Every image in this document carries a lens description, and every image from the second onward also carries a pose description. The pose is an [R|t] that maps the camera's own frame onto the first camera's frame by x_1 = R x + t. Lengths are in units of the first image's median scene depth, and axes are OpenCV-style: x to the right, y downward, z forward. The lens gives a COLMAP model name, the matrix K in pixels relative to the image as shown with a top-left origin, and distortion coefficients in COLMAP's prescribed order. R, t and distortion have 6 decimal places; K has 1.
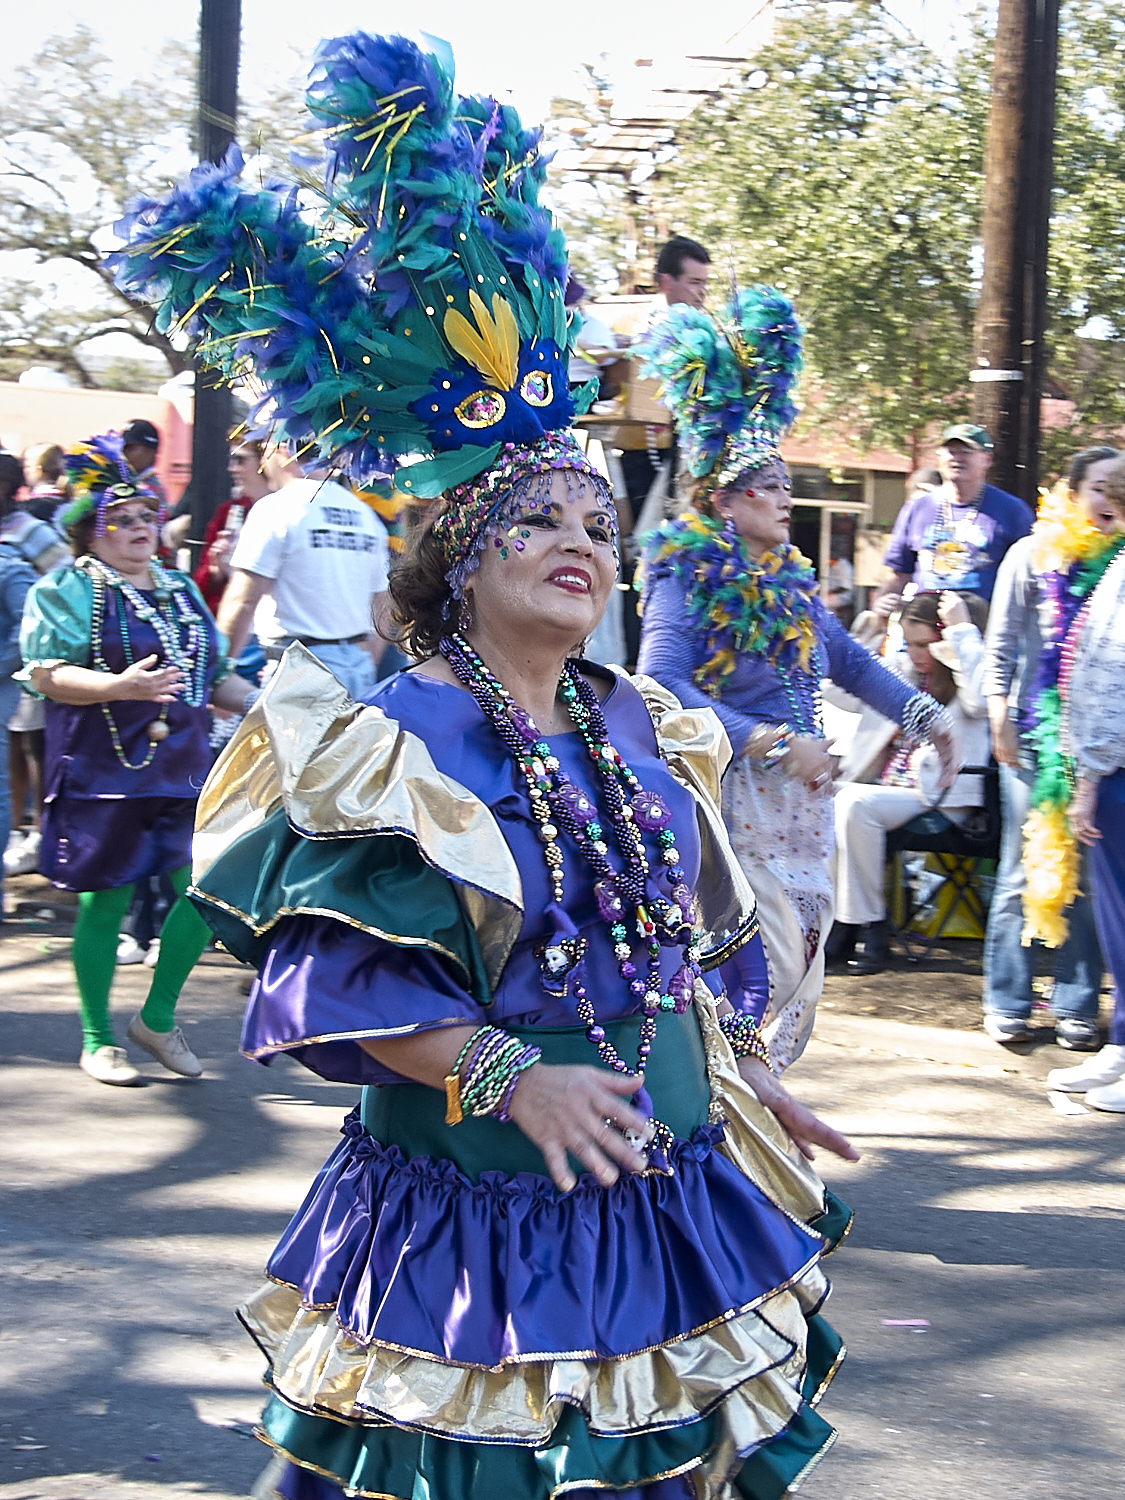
lens RADIAL K [[2933.5, 0, 563.5], [0, 2933.5, 751.0], [0, 0, 1]] dist [-0.078062, 0.000000]
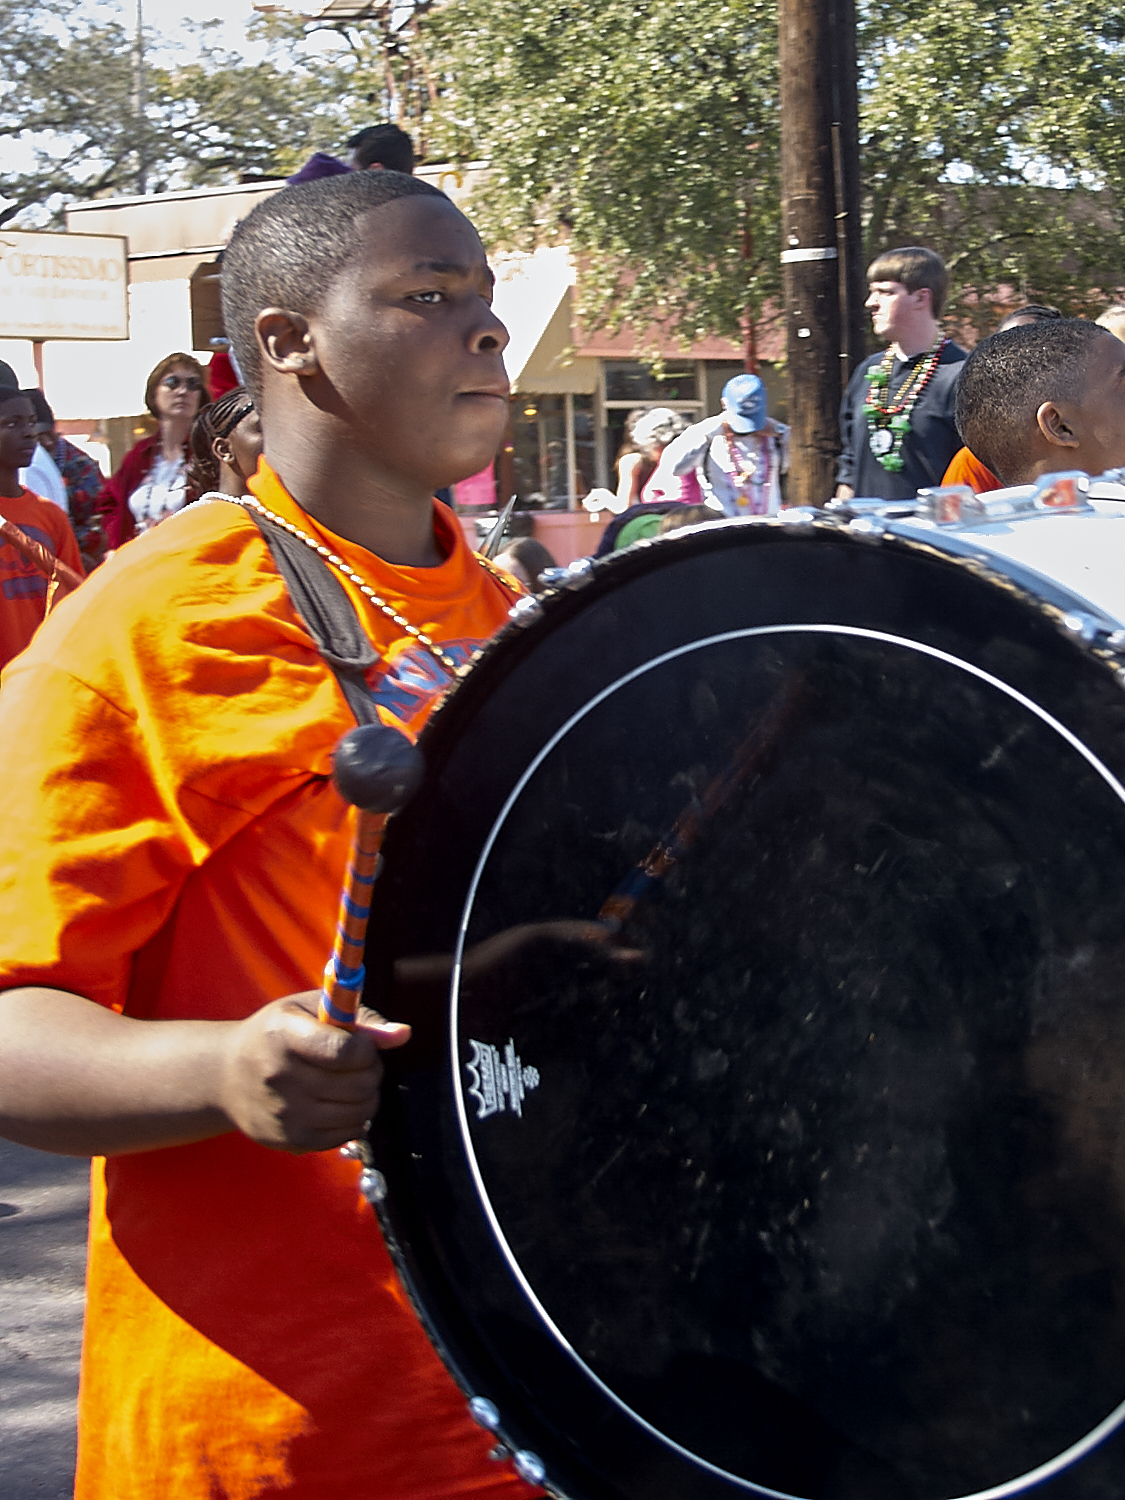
lens RADIAL K [[2933.5, 0, 563.4], [0, 2933.5, 748.0], [0, 0, 1]] dist [-0.078062, 0.000000]
pose [[0.994743, -0.075581, 0.069096, 0.000292], [0.073875, 0.996904, 0.026925, -0.010983], [-0.070917, -0.021679, 0.997247, 0.162175]]
